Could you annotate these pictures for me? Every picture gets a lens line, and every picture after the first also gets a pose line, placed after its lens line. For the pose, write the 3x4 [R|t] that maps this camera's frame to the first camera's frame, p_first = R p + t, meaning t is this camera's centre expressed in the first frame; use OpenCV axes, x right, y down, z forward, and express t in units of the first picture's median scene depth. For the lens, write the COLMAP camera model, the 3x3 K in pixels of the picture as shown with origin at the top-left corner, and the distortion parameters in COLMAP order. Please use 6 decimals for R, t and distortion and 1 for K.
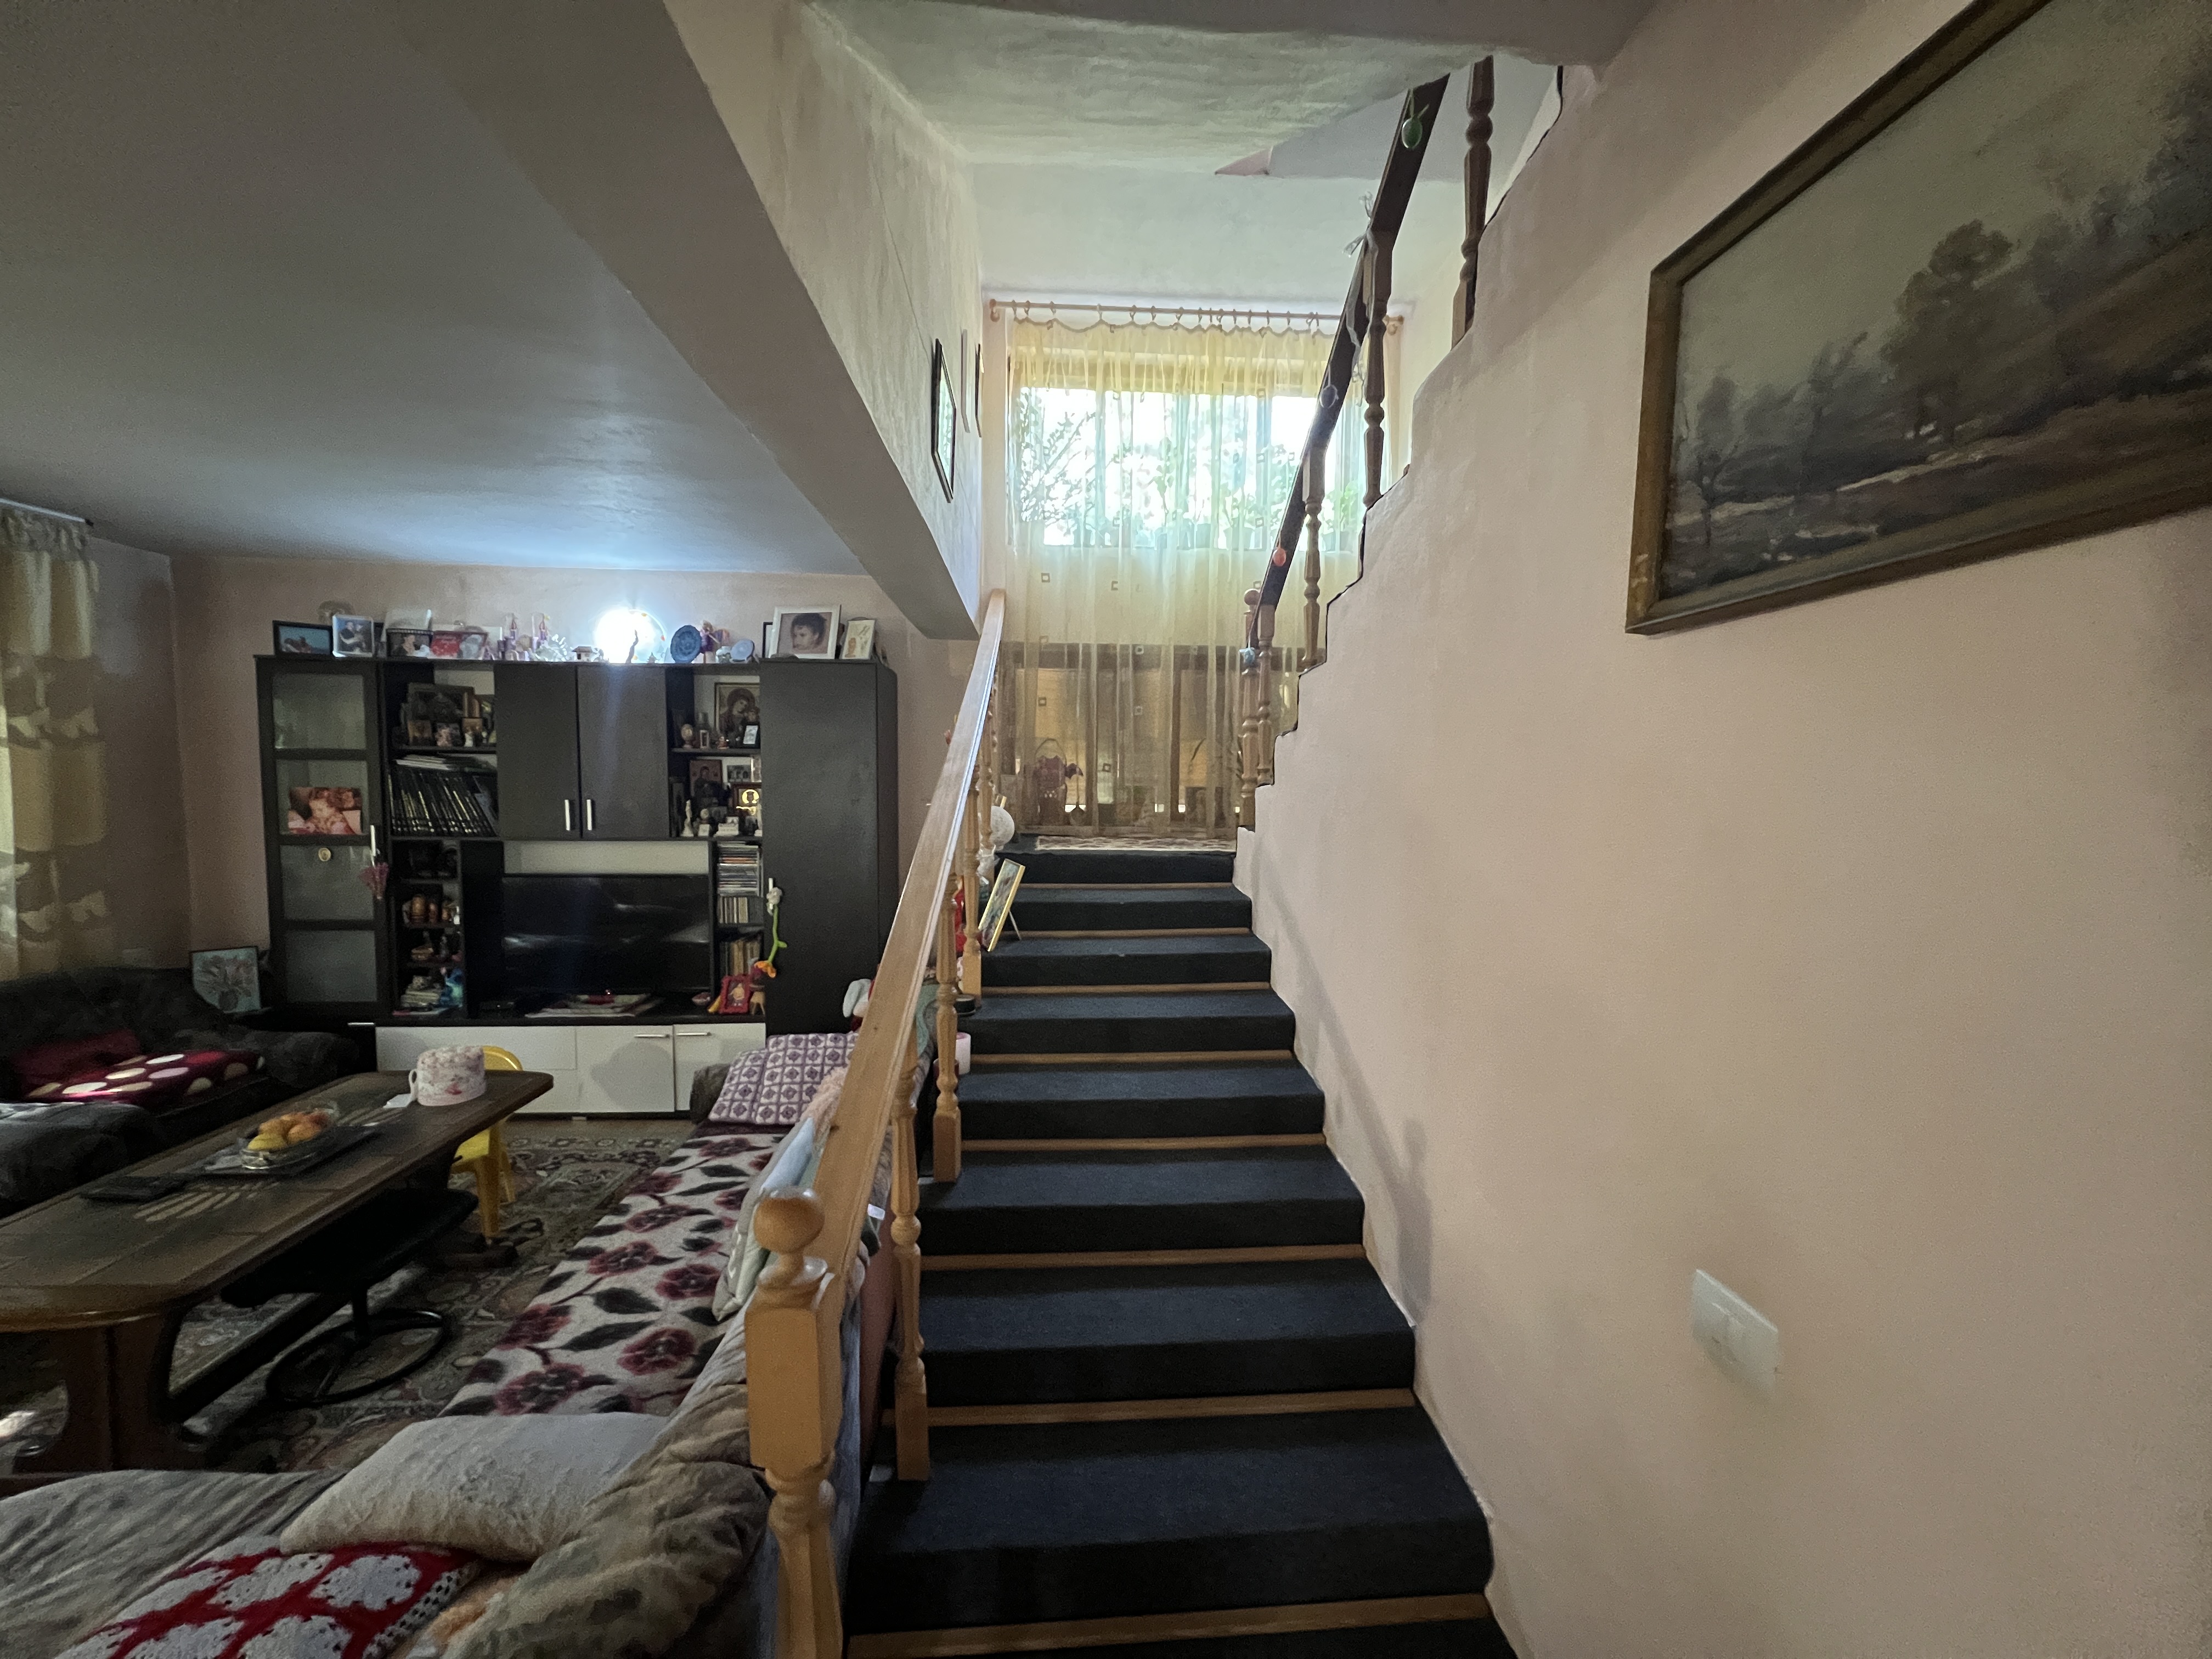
lens RADIAL K [[868.3, 0, 1106.0], [0, 868.3, 829.5], [0, 0, 1]] dist [-0.001230, -0.000138]
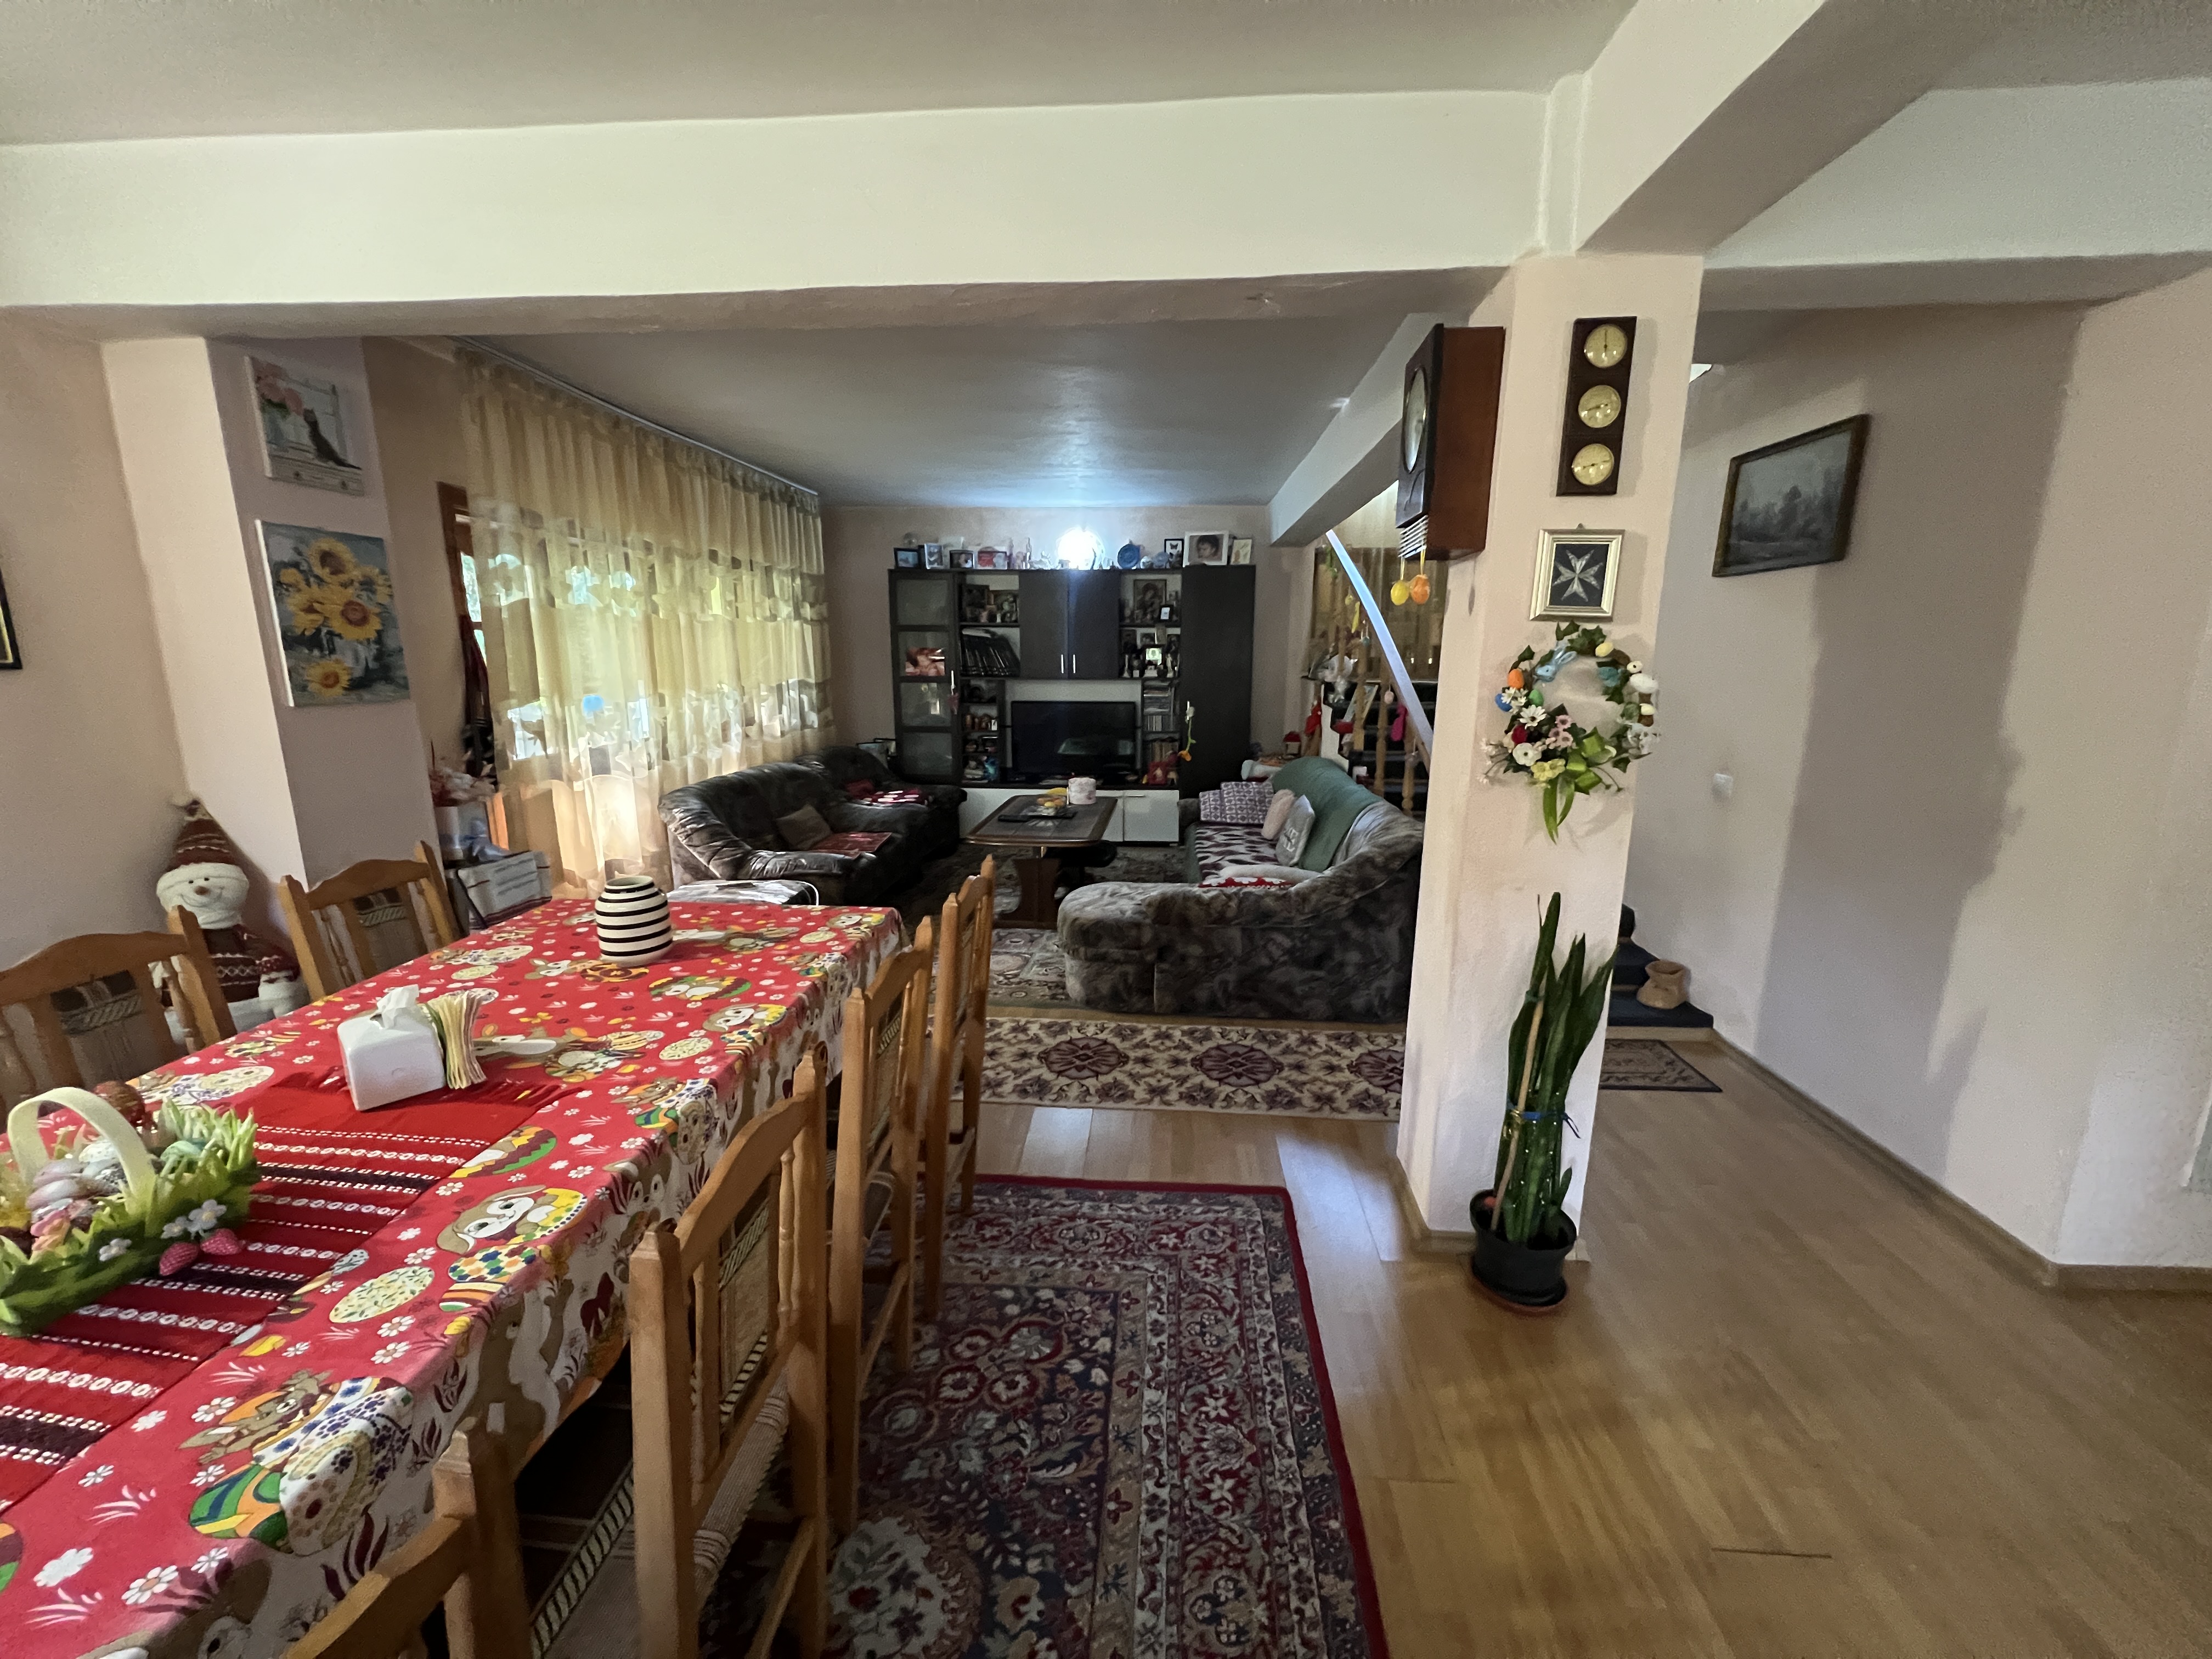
lens RADIAL K [[868.3, 0, 1106.0], [0, 868.3, 829.5], [0, 0, 1]] dist [-0.001230, -0.000138]
pose [[0.990787, 0.020328, -0.133893, -0.305011], [-0.001466, 0.990223, 0.139489, 0.065903], [0.135420, -0.138007, 0.981130, -0.673909]]
